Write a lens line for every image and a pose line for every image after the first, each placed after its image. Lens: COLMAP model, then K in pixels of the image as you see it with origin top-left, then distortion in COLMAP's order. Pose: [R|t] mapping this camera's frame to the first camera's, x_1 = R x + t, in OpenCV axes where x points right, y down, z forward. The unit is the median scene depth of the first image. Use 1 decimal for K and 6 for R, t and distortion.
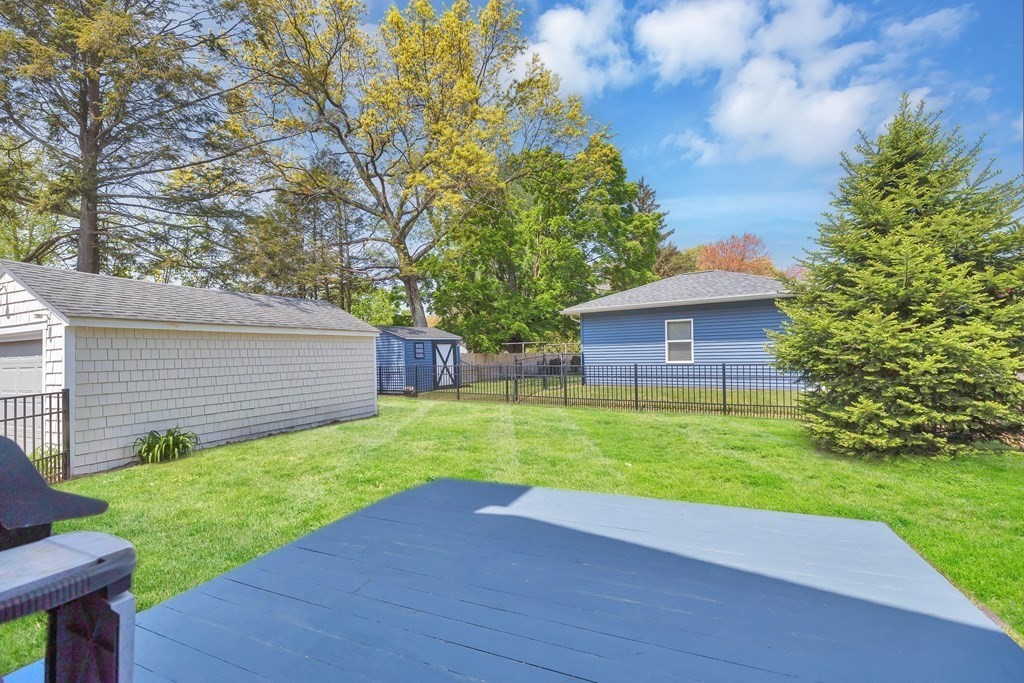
lens RADIAL K [[429.2, 0, 505.0], [0, 429.2, 342.2], [0, 0, 1]] dist [0.001927, -0.000171]
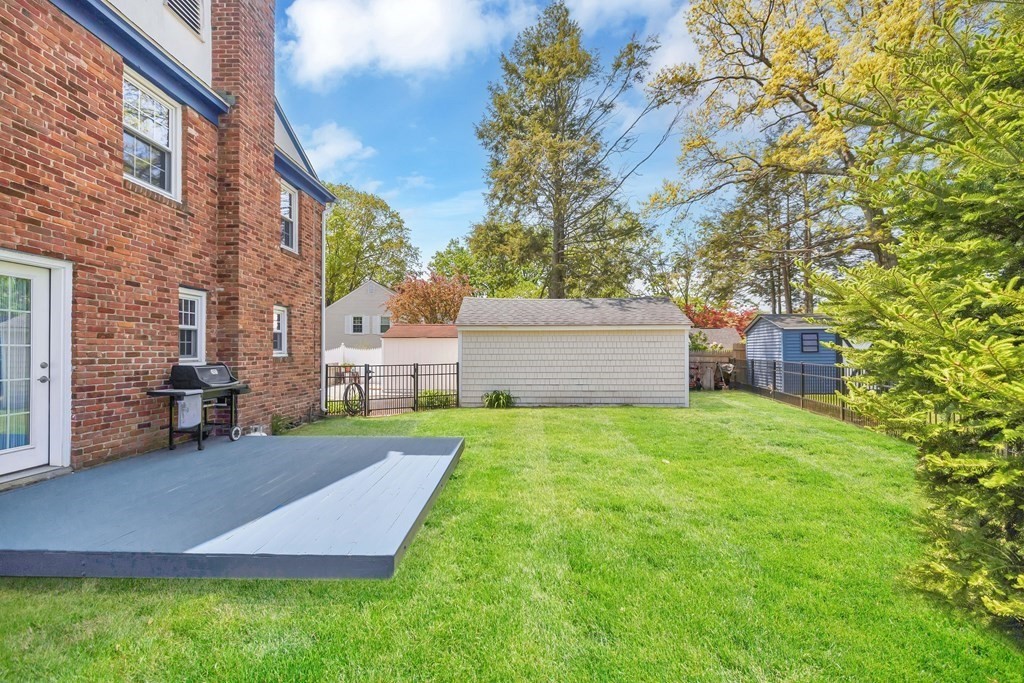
lens RADIAL K [[429.2, 0, 518.1], [0, 429.2, 344.2], [0, 0, 1]] dist [0.001927, -0.000171]
pose [[0.395001, 0.013110, -0.918587, 0.577502], [0.017159, 0.999618, 0.021645, -0.008147], [0.918520, -0.024312, 0.394625, 0.308014]]
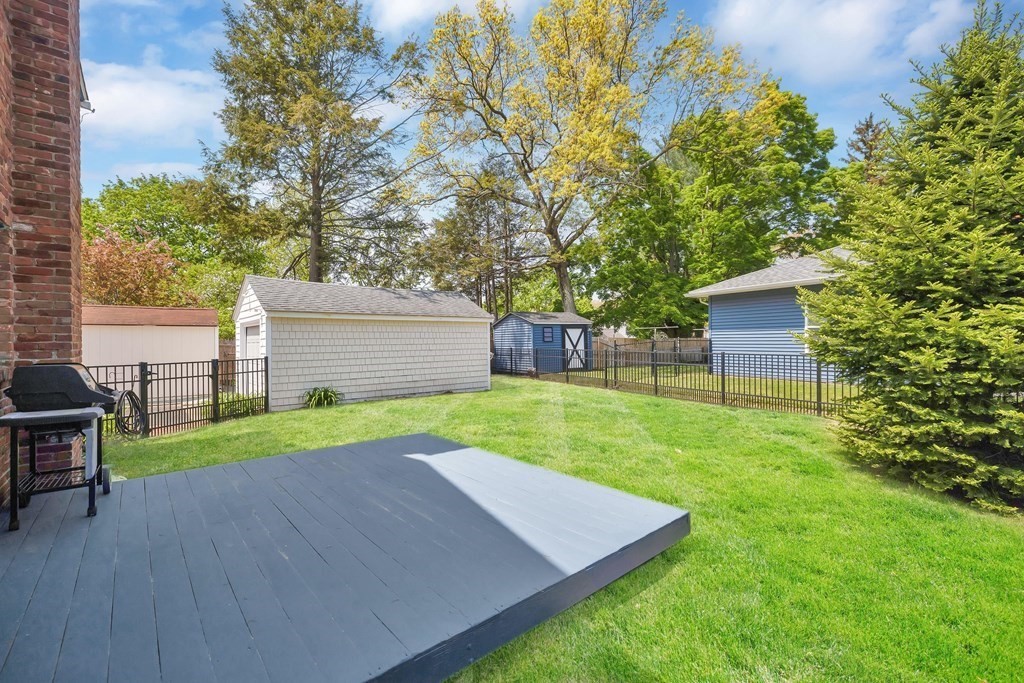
lens RADIAL K [[429.2, 0, 498.2], [0, 429.2, 339.7], [0, 0, 1]] dist [0.001927, -0.000171]
pose [[0.899319, 0.016069, -0.436998, 0.279518], [-0.001904, 0.999459, 0.032833, -0.004282], [0.437289, -0.028696, 0.898863, -0.029163]]
